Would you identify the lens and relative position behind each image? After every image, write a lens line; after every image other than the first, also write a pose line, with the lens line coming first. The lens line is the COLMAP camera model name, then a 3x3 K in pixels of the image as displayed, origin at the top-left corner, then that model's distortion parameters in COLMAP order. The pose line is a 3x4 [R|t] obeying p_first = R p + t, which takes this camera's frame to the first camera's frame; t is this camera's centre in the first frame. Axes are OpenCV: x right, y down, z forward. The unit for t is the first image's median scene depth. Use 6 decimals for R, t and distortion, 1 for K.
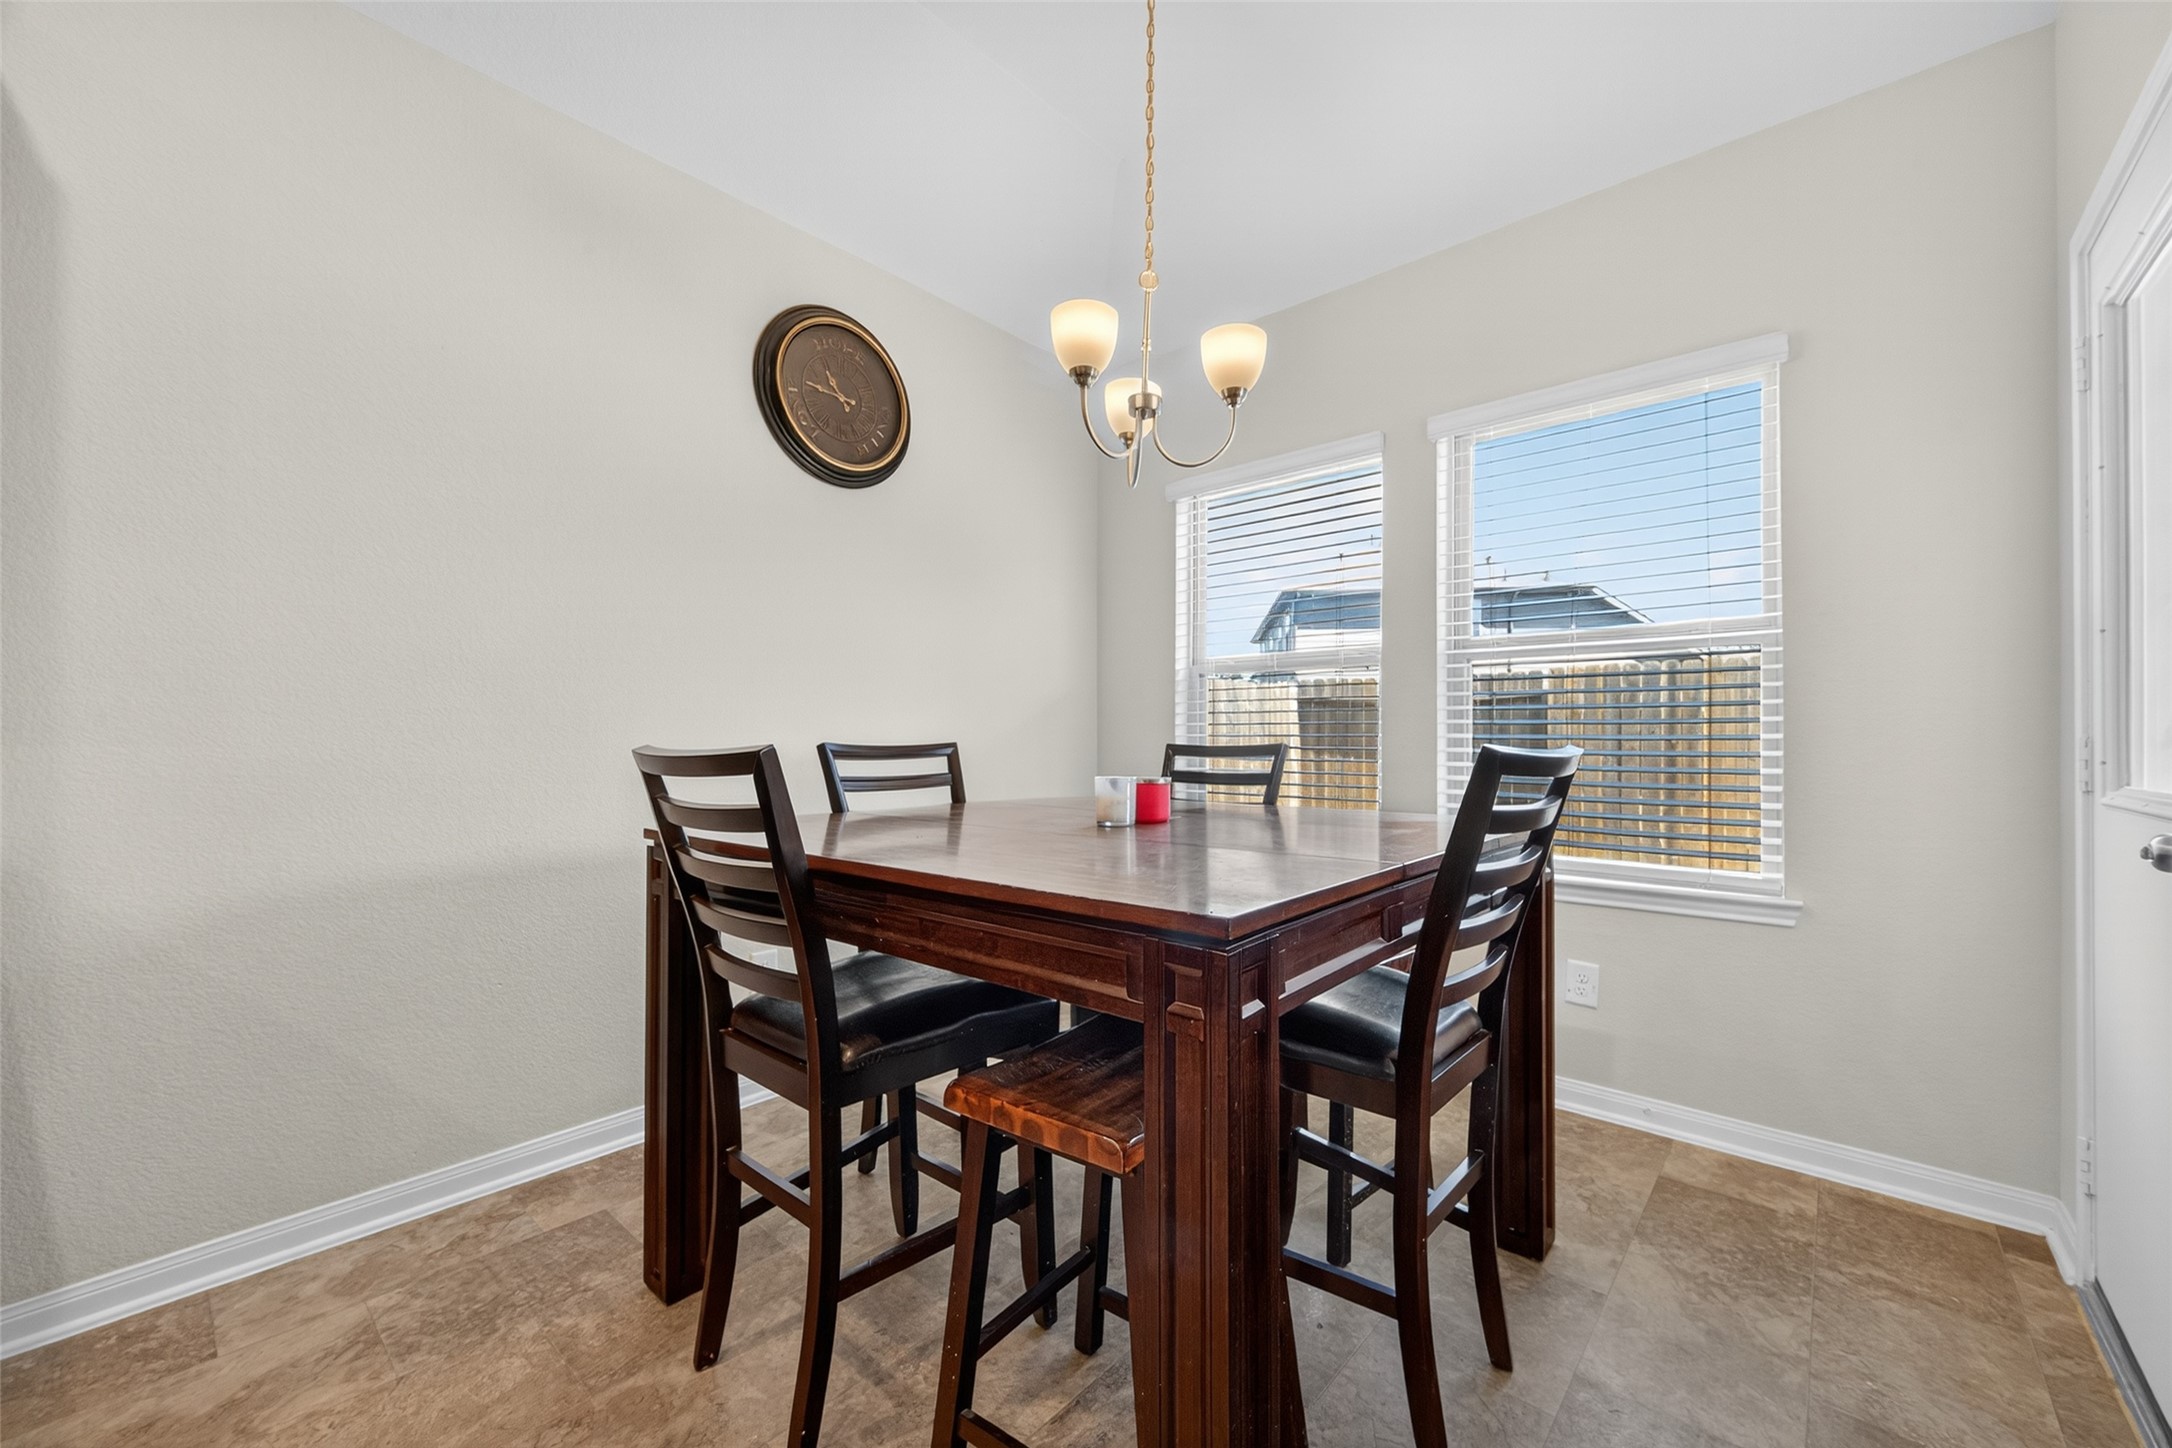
lens RADIAL K [[862.5, 0, 1087.8], [0, 862.5, 769.1], [0, 0, 1]] dist [0.010065, 0.000021]
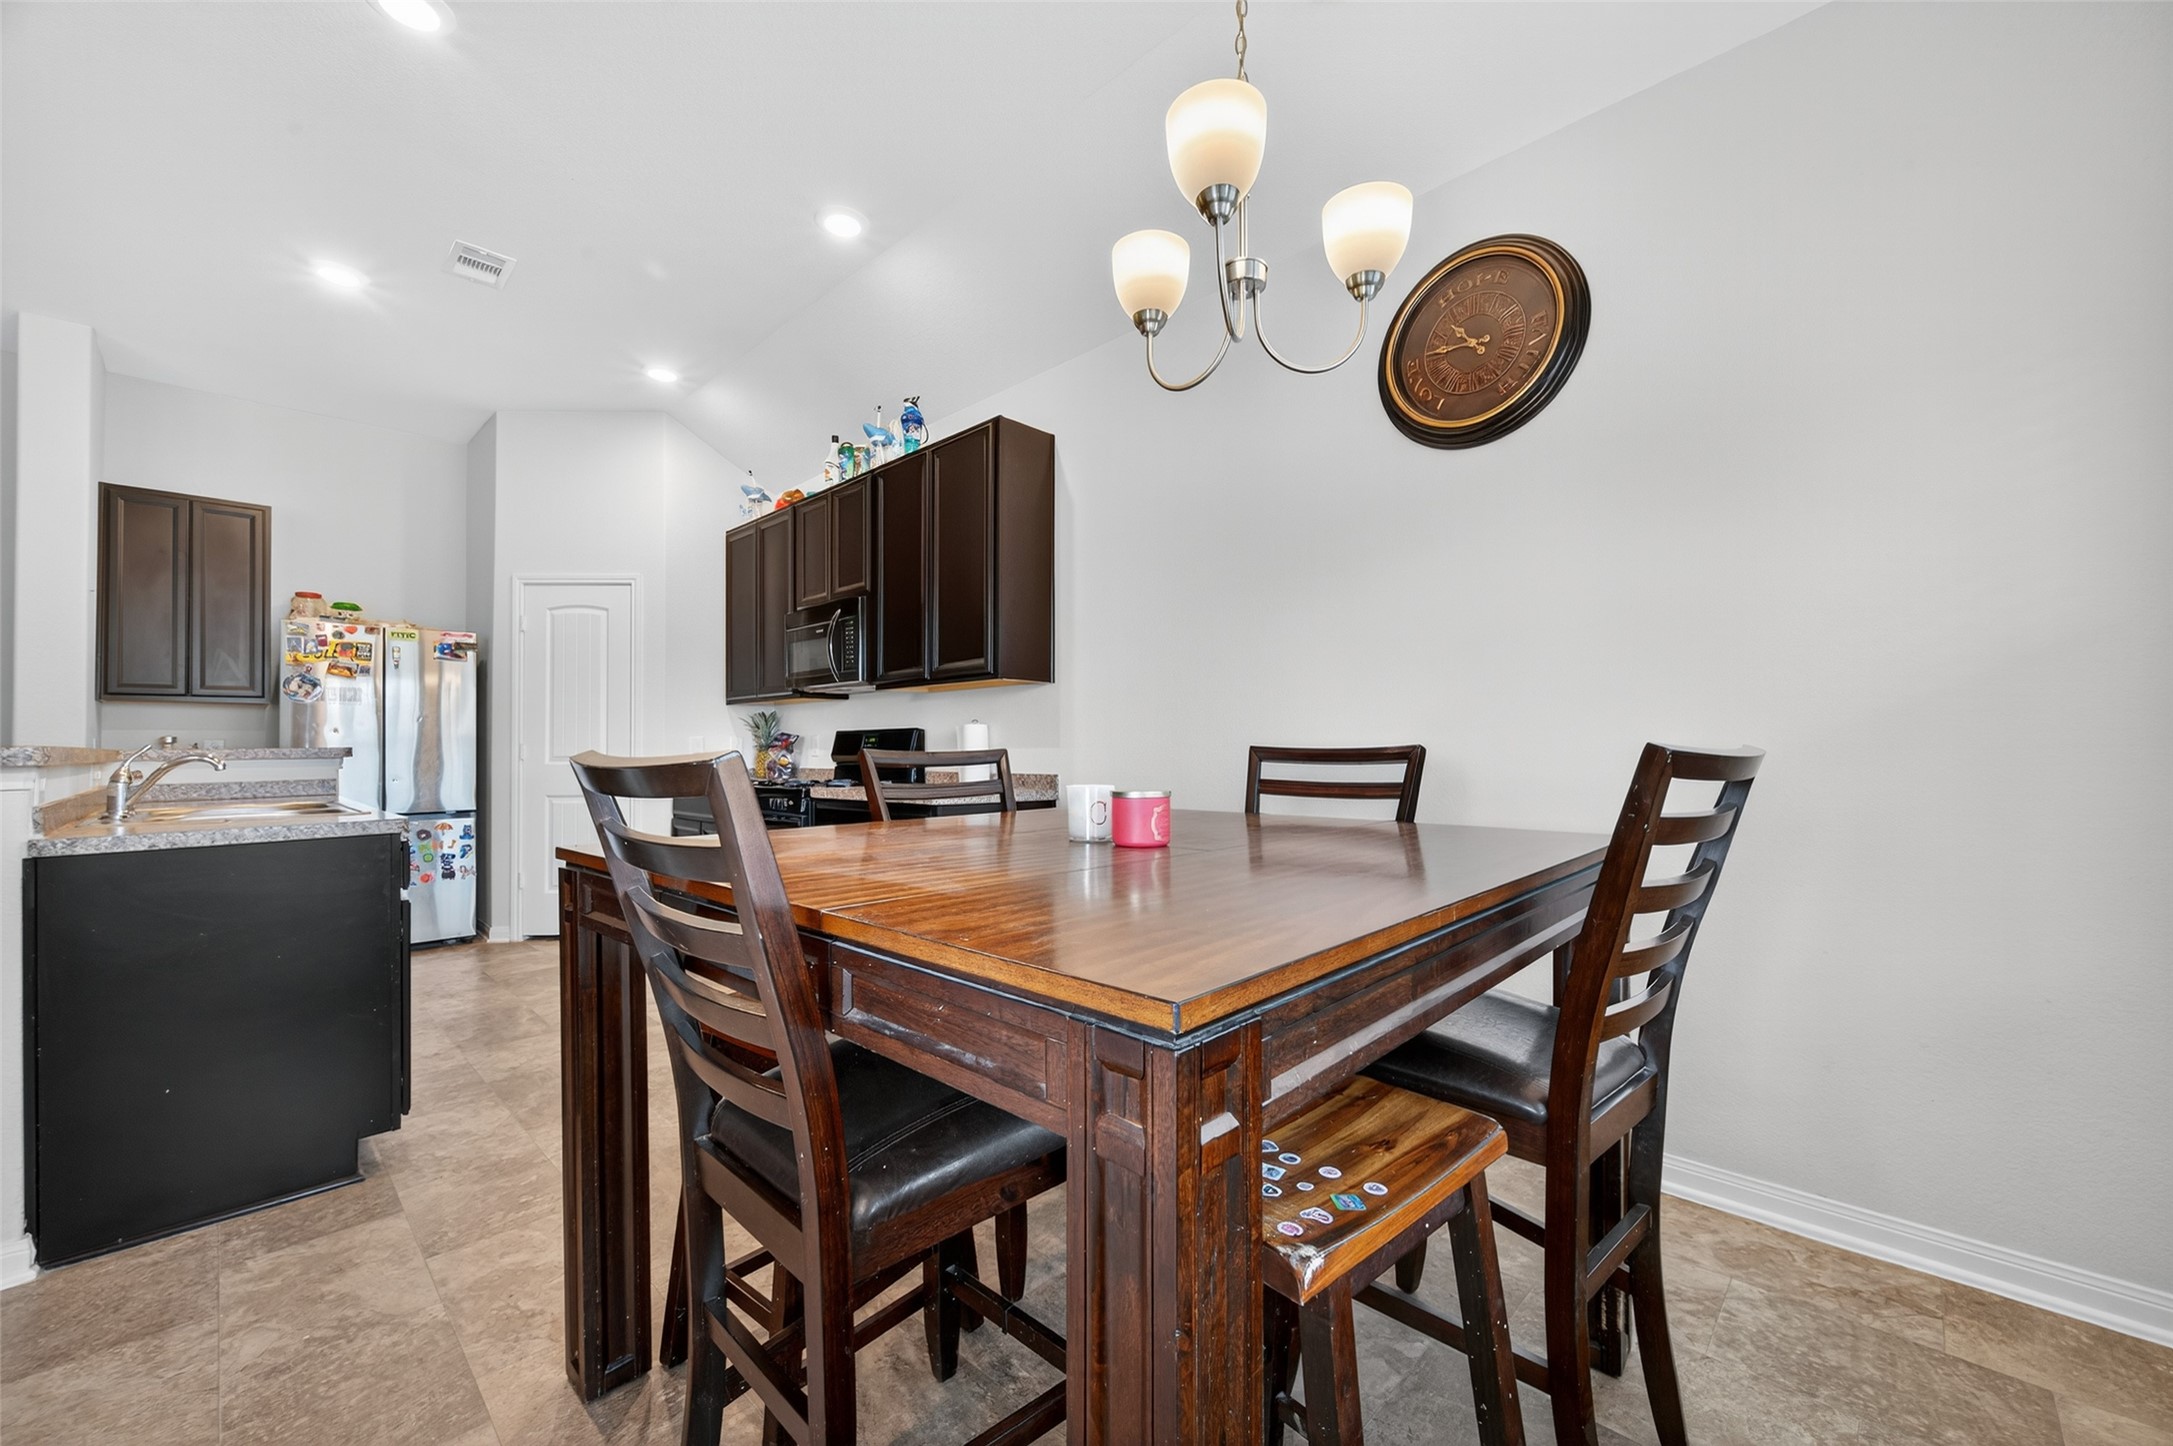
lens RADIAL K [[843.4, 0, 1096.2], [0, 843.4, 729.7], [0, 0, 1]] dist [0.001037, -0.000190]
pose [[-0.043929, -0.013570, -0.998942, 0.540291], [-0.033999, 0.999349, -0.012081, -0.022404], [0.998456, 0.033432, -0.044362, 0.620366]]
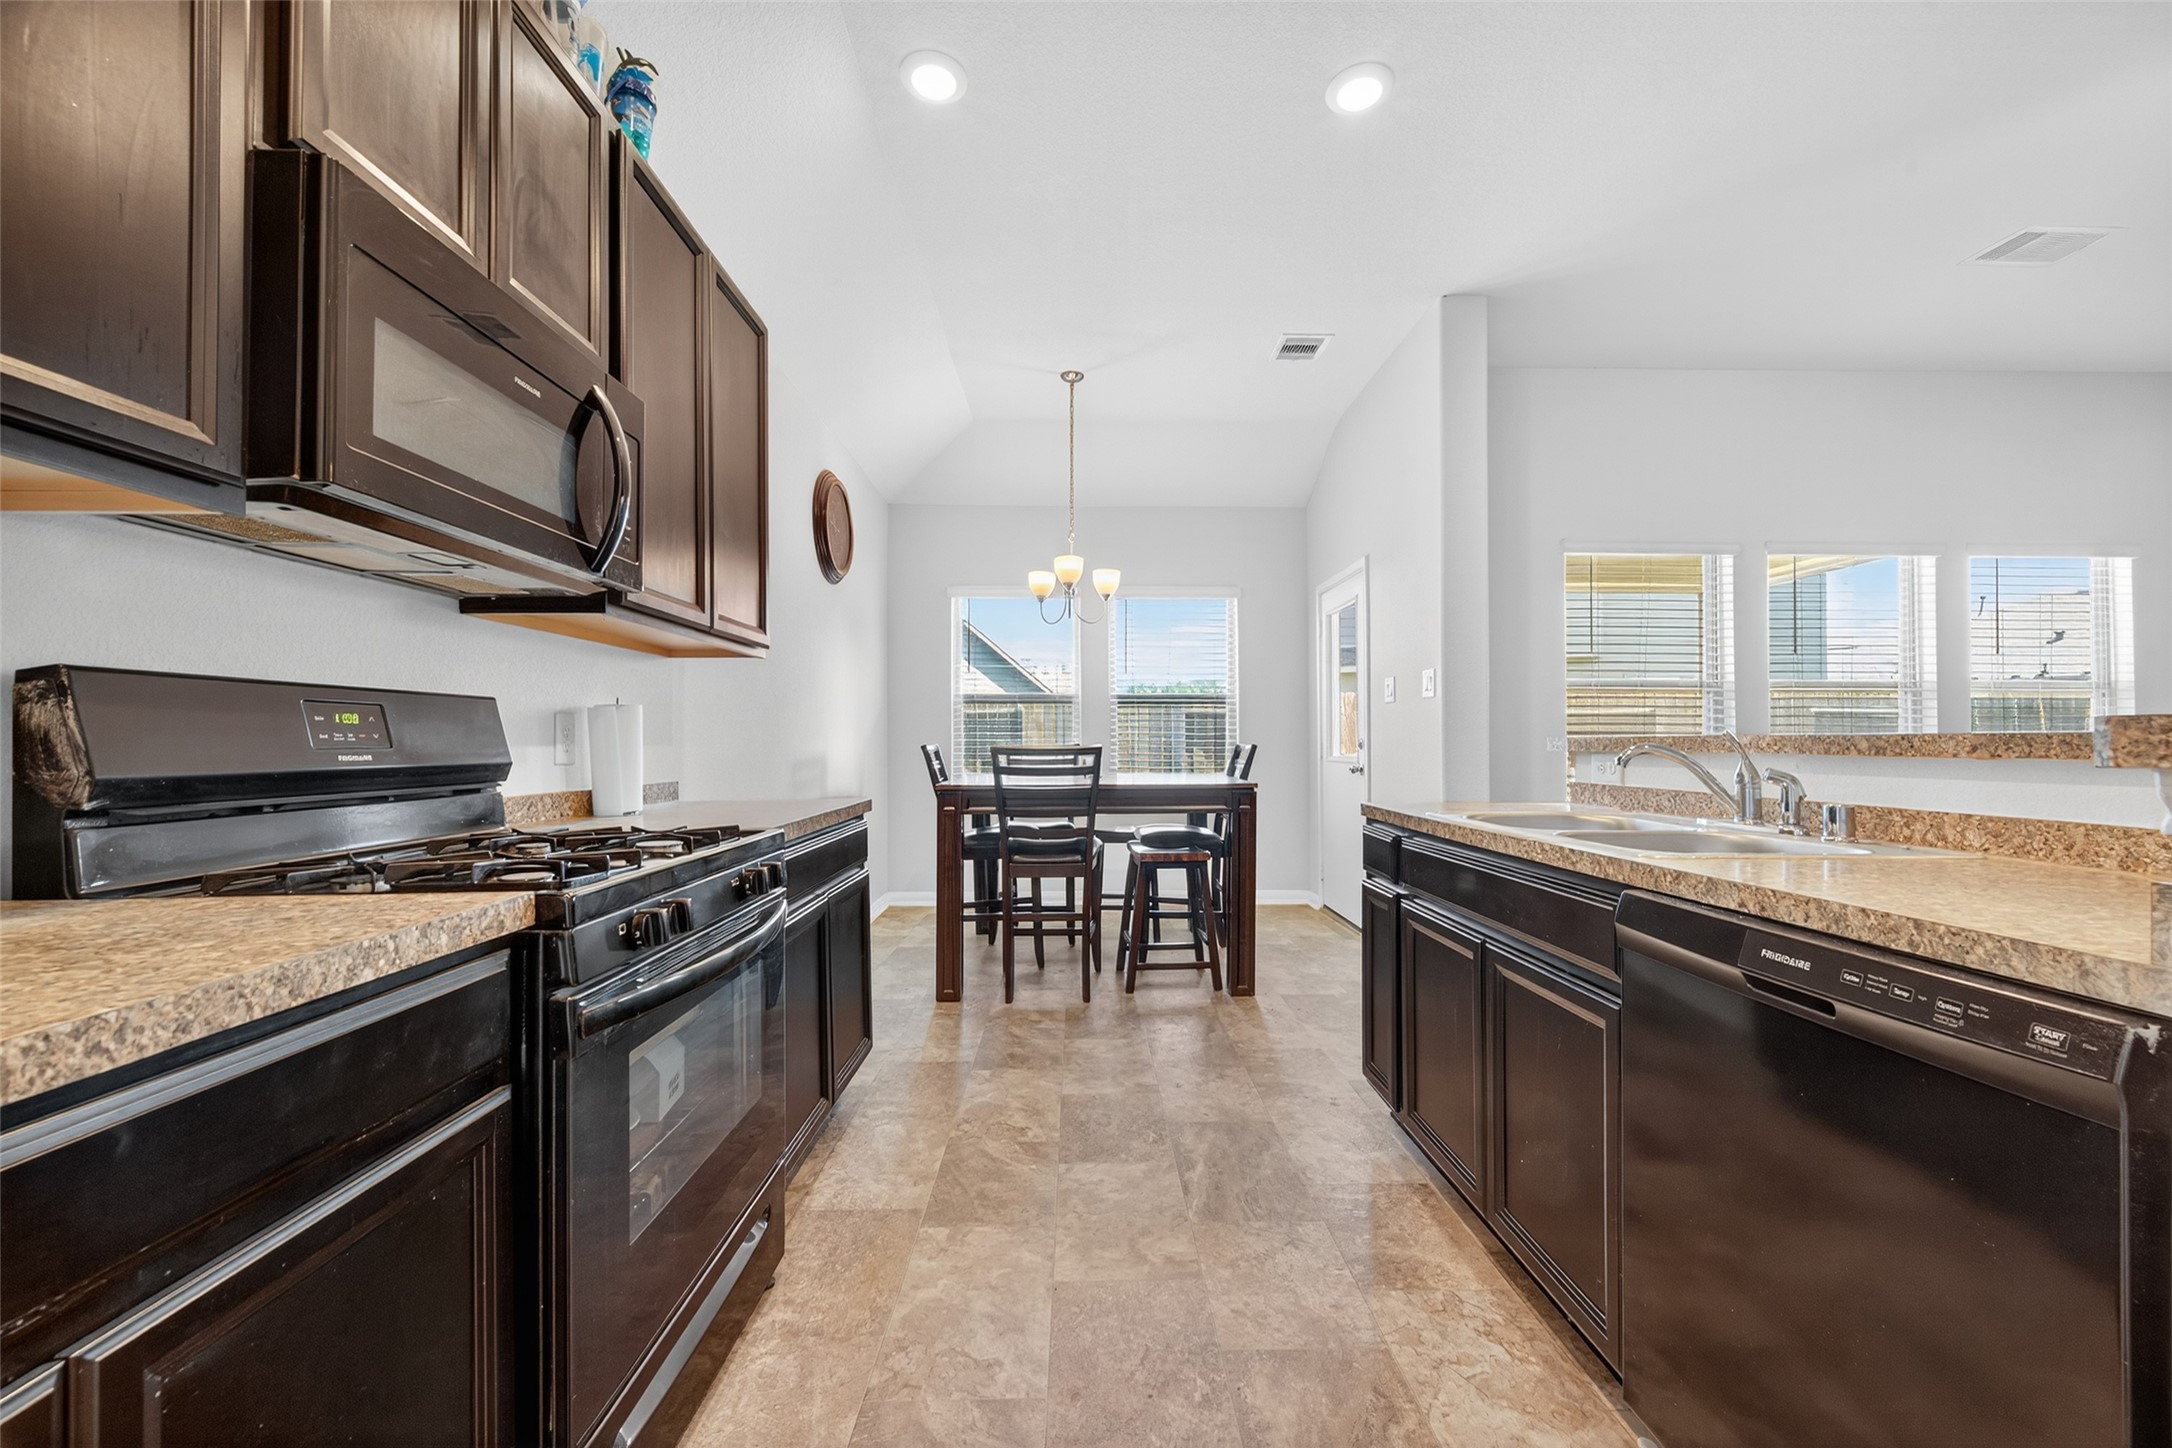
lens RADIAL K [[854.5, 0, 1096.4], [0, 854.5, 731.9], [0, 0, 1]] dist [0.002824, -0.000676]
pose [[0.740527, 0.013964, 0.671882, -0.955140], [0.024371, 0.998568, -0.047614, 0.031148], [-0.671585, 0.051634, 0.739126, -0.476758]]
